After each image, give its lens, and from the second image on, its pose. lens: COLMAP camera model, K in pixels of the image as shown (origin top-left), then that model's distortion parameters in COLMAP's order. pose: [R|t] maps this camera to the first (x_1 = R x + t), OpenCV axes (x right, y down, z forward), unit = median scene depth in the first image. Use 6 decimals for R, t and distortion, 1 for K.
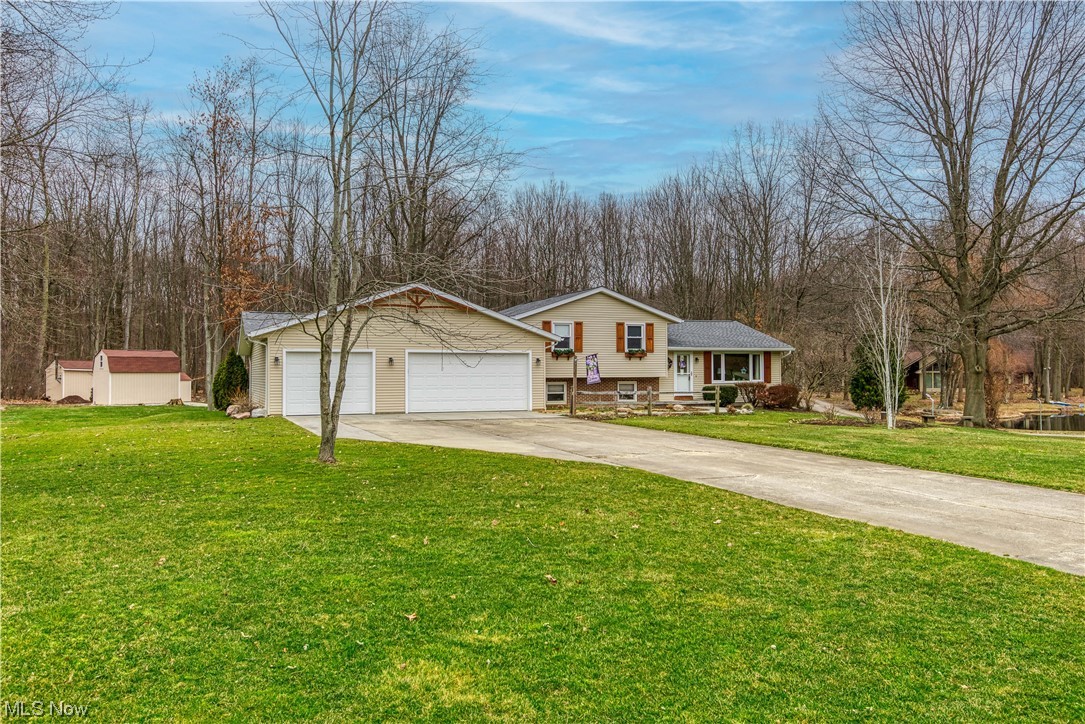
lens RADIAL K [[834.0, 0, 533.5], [0, 834.0, 361.5], [0, 0, 1]] dist [-0.021521, -0.009287]
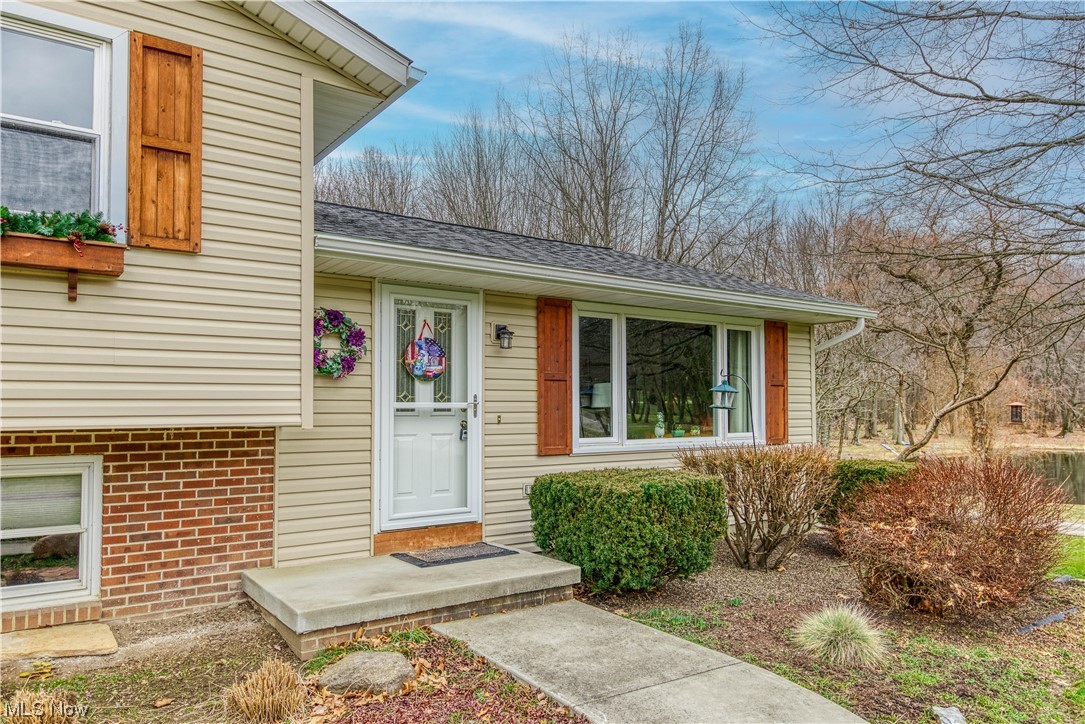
lens RADIAL K [[763.5, 0, 541.7], [0, 763.5, 365.7], [0, 0, 1]] dist [-0.000242, -0.000163]
pose [[0.972906, 0.011680, 0.230906, 0.601098], [-0.001286, 0.998981, -0.045115, 0.048587], [-0.231198, 0.043596, 0.971929, 3.028115]]
